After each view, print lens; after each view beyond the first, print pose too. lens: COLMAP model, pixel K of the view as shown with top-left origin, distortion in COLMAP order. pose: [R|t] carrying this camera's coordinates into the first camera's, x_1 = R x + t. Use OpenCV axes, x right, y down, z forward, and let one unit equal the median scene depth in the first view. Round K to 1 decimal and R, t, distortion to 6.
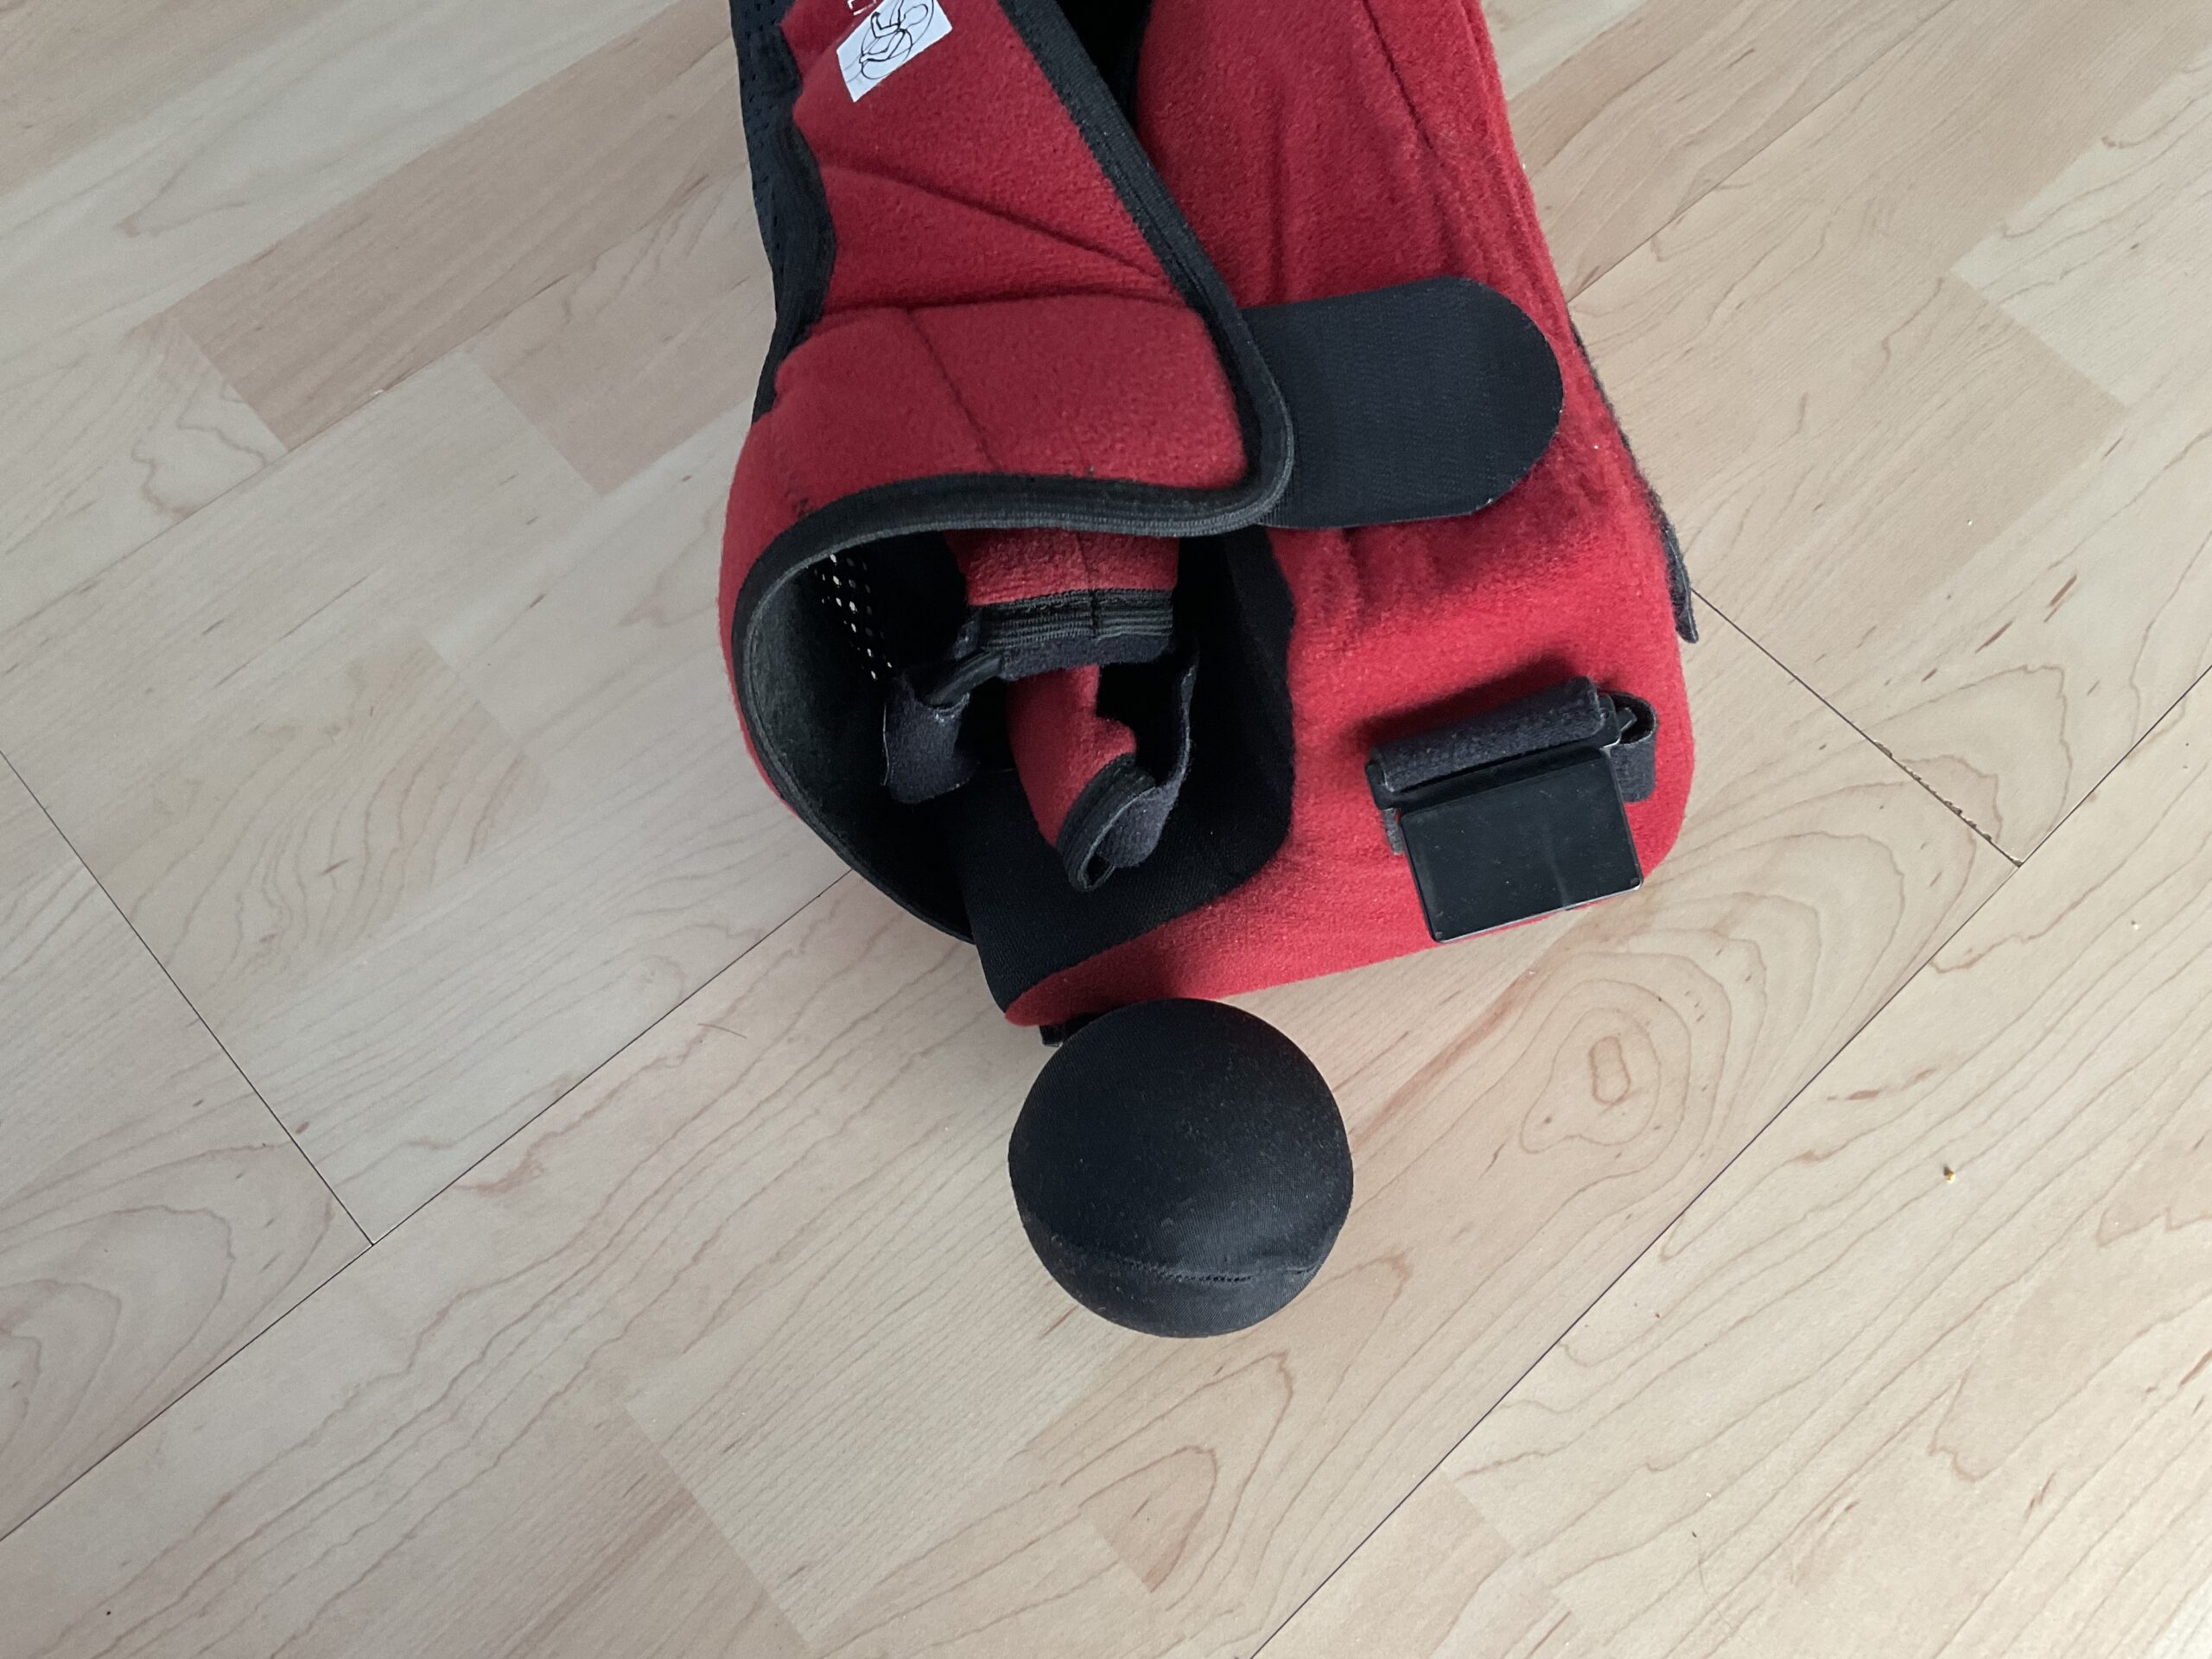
lens RADIAL K [[1862.3, 0, 1097.2], [0, 1862.3, 832.5], [0, 0, 1]] dist [0.130789, -0.264537]
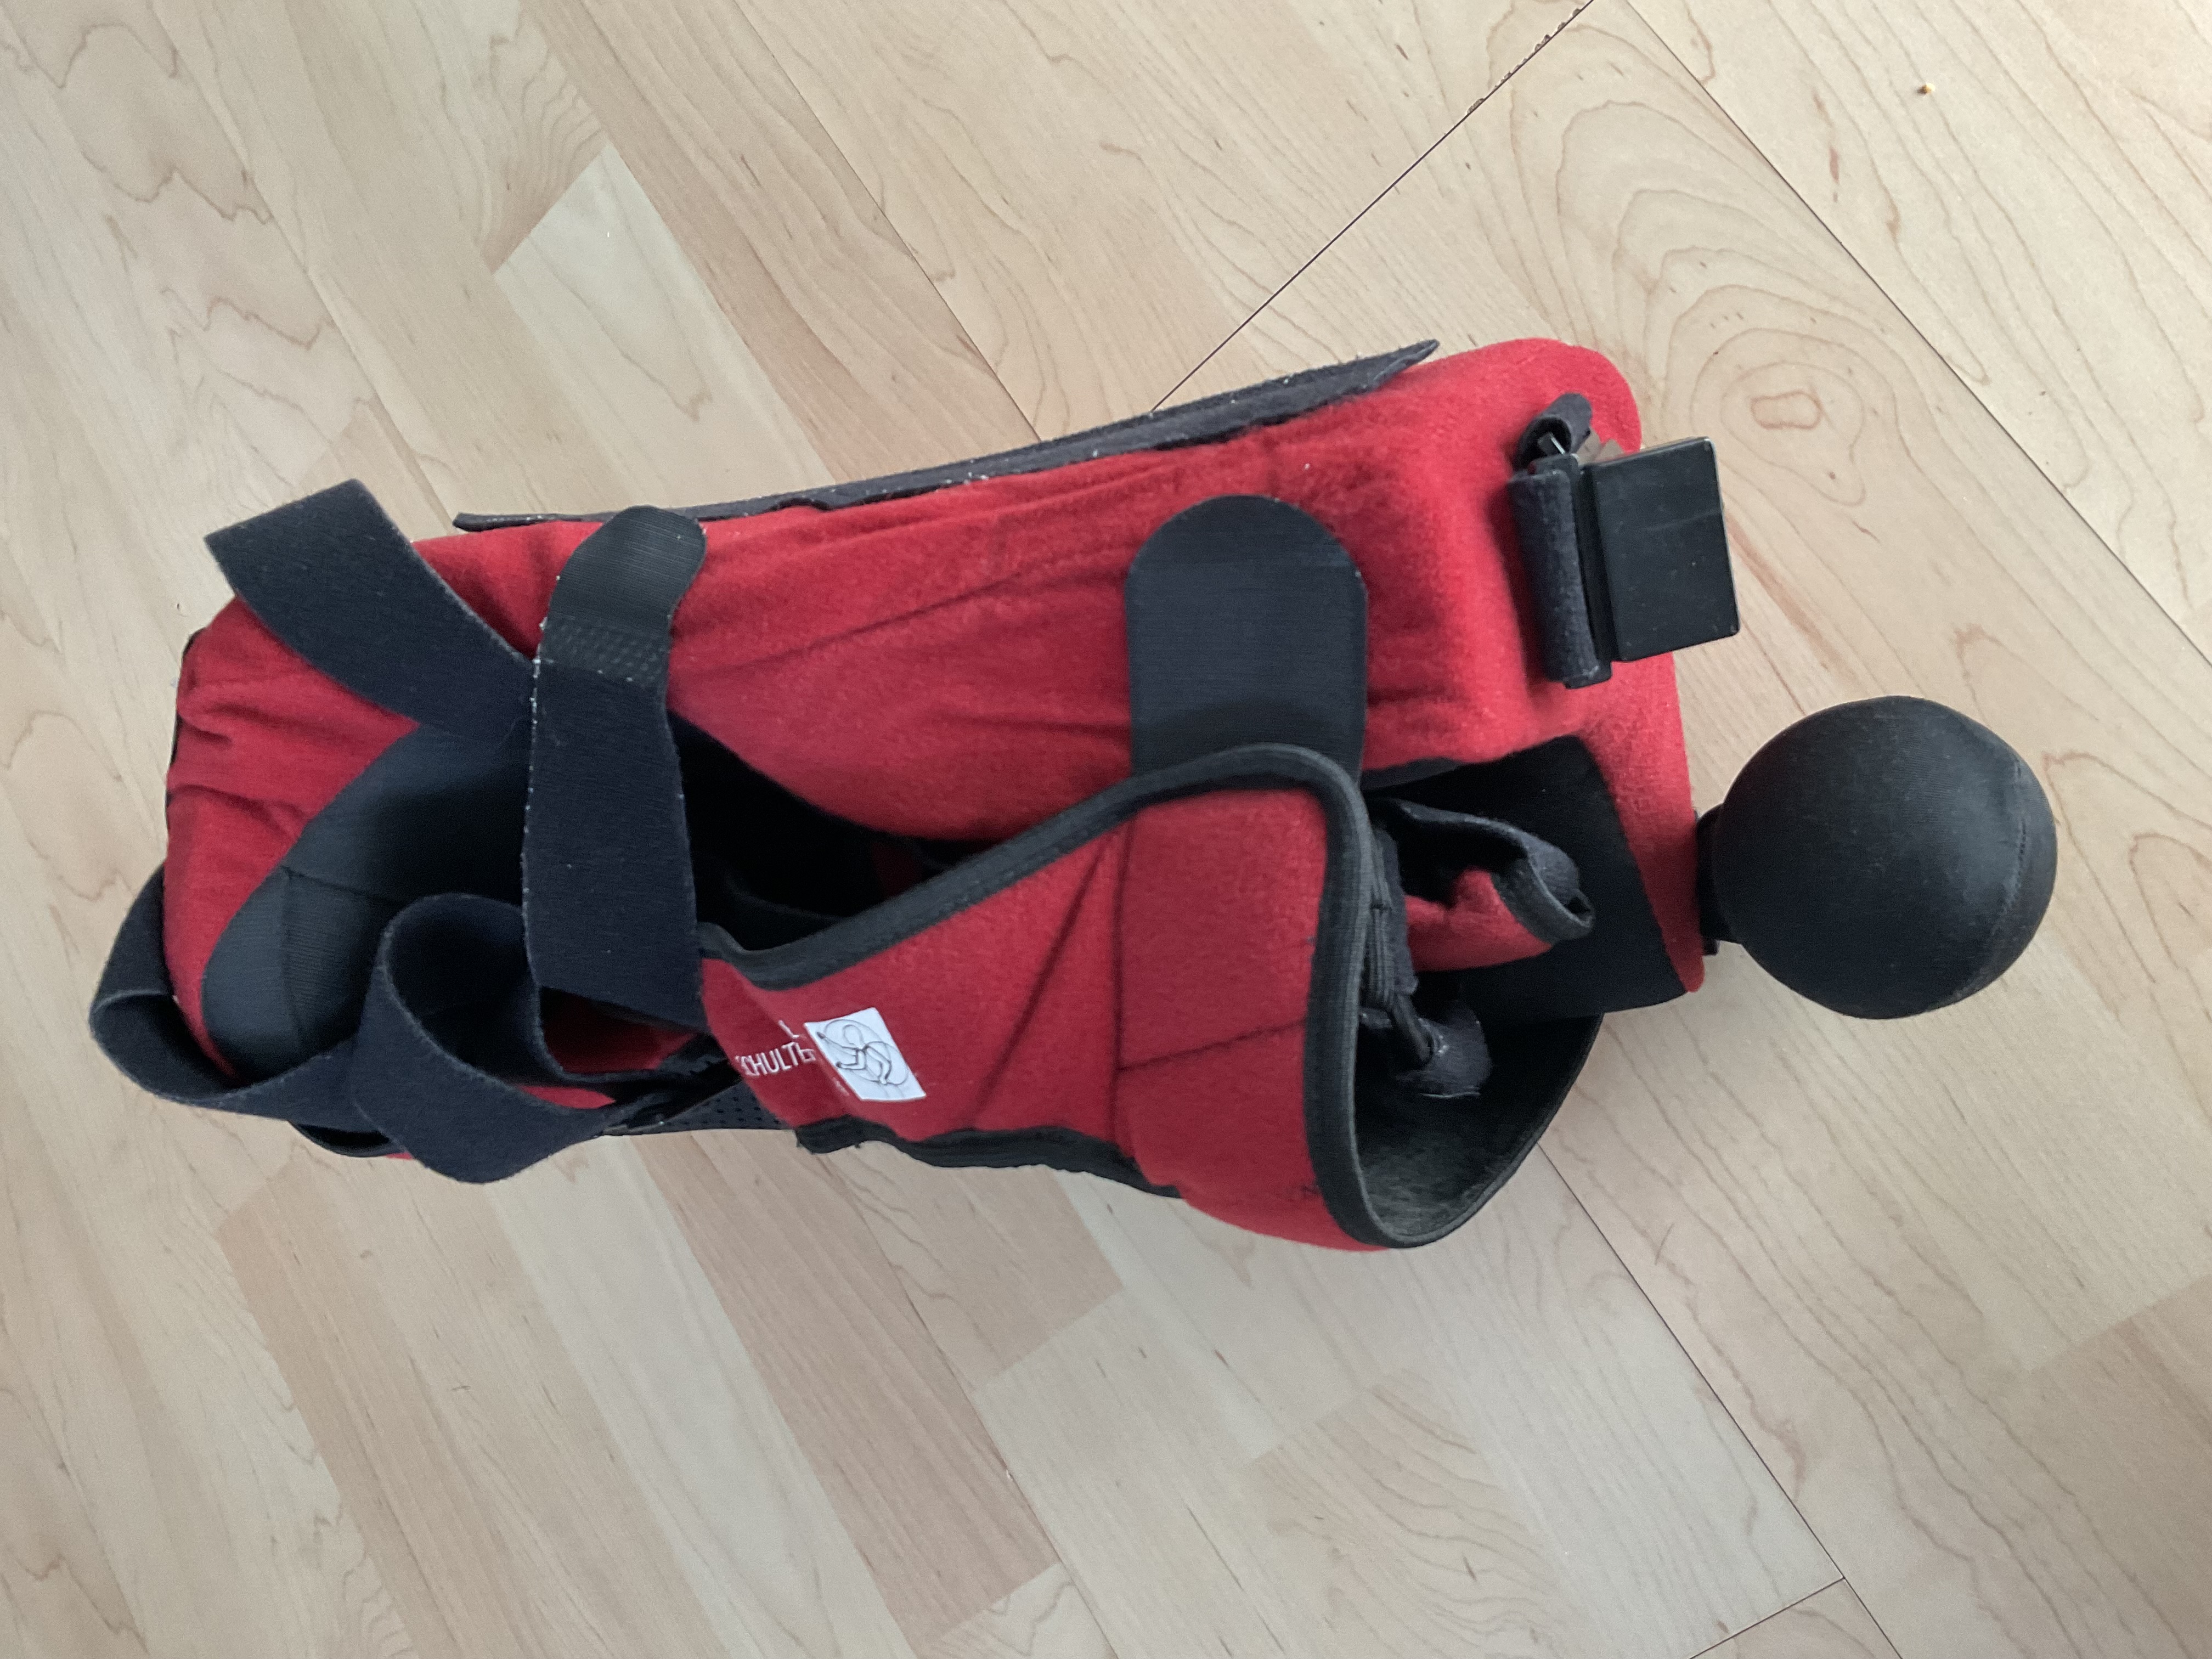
lens RADIAL K [[1862.3, 0, 1097.2], [0, 1862.3, 832.5], [0, 0, 1]] dist [0.130789, -0.264537]
pose [[0.075628, -0.994006, -0.078951, 0.104006], [0.996173, 0.078797, -0.037815, -0.213359], [0.043810, -0.075789, 0.996161, -0.080865]]
